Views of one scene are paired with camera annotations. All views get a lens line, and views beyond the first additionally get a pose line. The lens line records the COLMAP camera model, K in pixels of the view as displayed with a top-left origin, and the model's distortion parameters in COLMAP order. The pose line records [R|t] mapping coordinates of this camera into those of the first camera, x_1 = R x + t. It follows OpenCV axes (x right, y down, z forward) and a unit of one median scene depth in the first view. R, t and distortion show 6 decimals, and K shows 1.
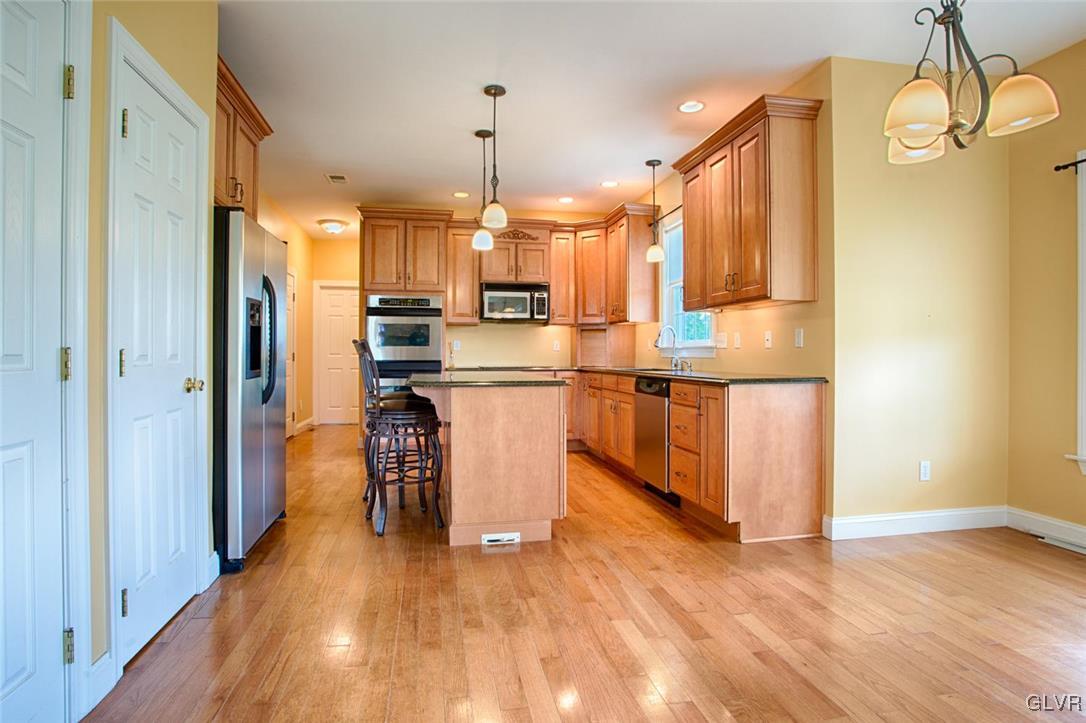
lens RADIAL K [[546.8, 0, 530.5], [0, 546.8, 348.9], [0, 0, 1]] dist [-0.057266, 0.020506]
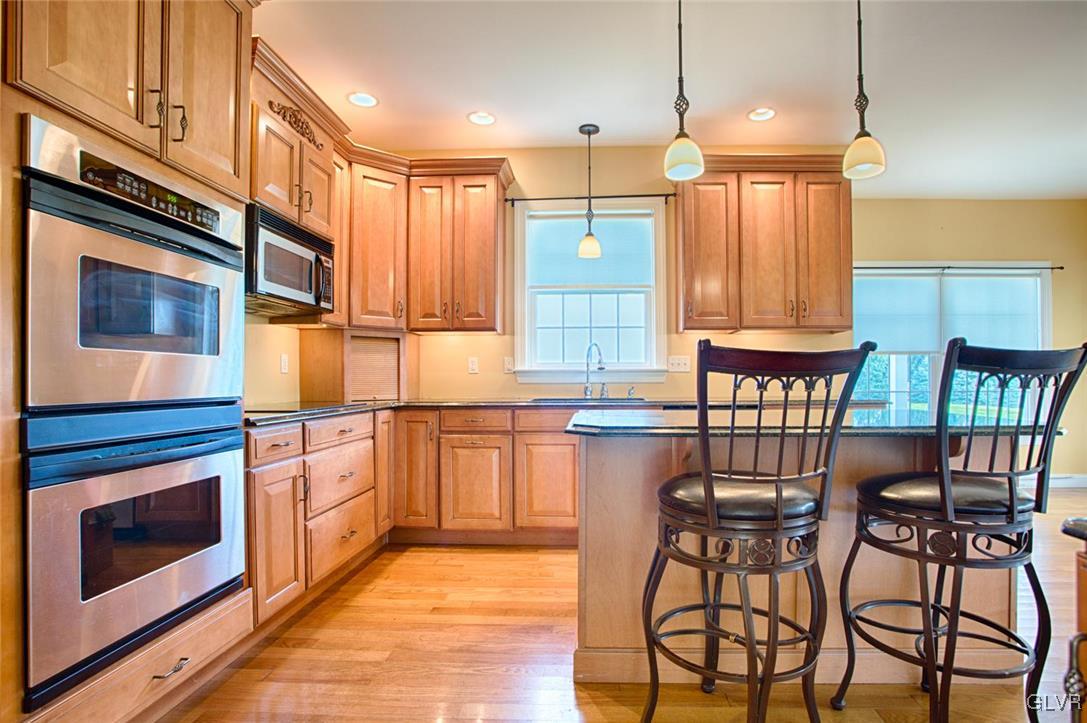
lens RADIAL K [[547.3, 0, 559.8], [0, 547.3, 371.5], [0, 0, 1]] dist [-0.057266, 0.020506]
pose [[0.226123, 0.007292, 0.974072, -0.681686], [-0.004917, 0.999968, -0.006344, 0.005872], [-0.974086, -0.003355, 0.226151, 1.119583]]
